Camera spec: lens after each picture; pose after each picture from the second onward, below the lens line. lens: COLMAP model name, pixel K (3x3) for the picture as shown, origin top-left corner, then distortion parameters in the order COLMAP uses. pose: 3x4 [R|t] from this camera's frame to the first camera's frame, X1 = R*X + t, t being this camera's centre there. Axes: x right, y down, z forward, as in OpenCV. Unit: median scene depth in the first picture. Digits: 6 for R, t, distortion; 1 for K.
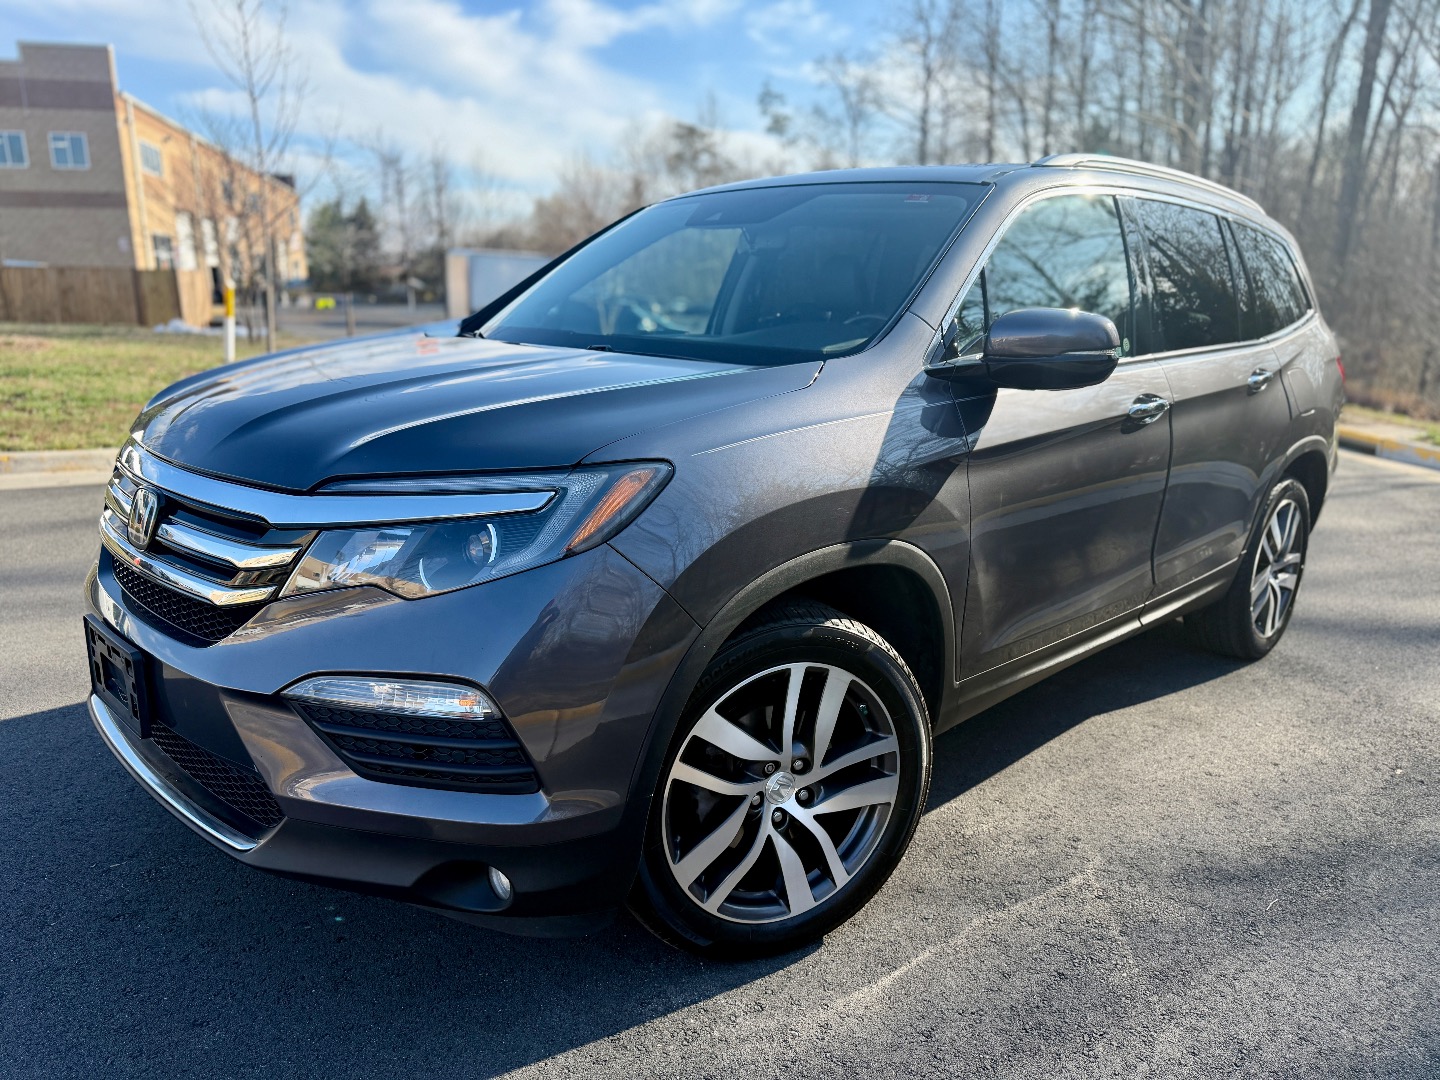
lens RADIAL K [[994.0, 0, 720.0], [0, 994.0, 540.0], [0, 0, 1]] dist [0.130717, -0.180539]
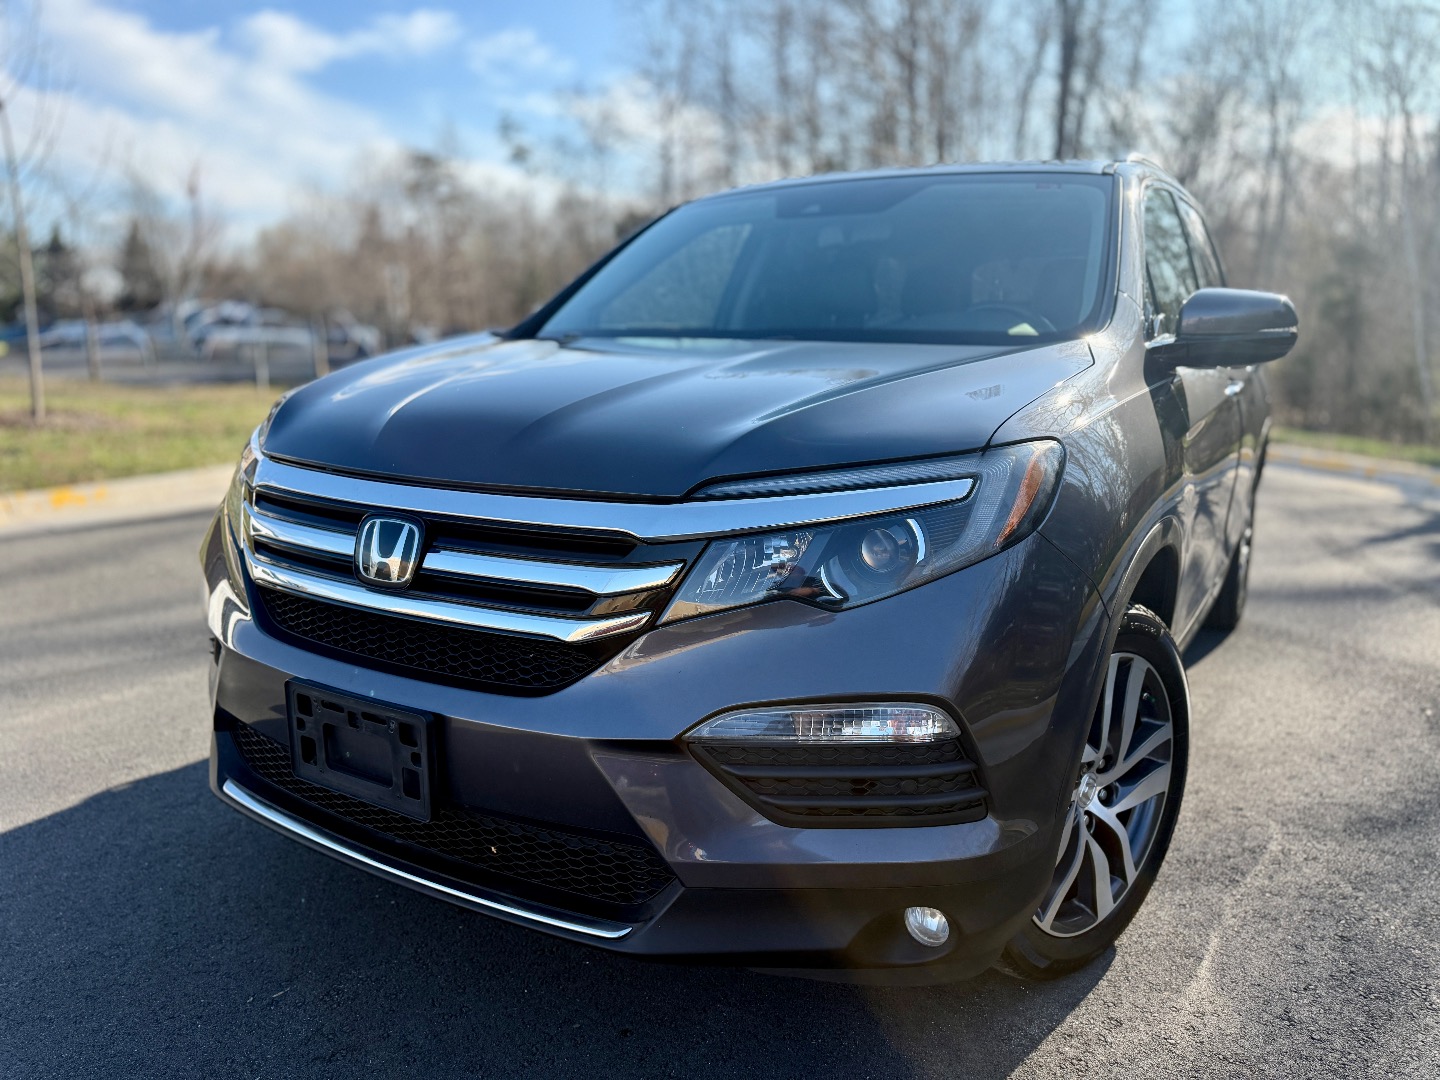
lens RADIAL K [[1014.6, 0, 720.0], [0, 1014.6, 540.0], [0, 0, 1]] dist [0.027596, -0.005937]
pose [[0.970003, -0.072089, 0.232158, -0.412320], [0.079070, 0.996650, -0.020893, 0.005671], [-0.229875, 0.038623, 0.972454, 0.117009]]
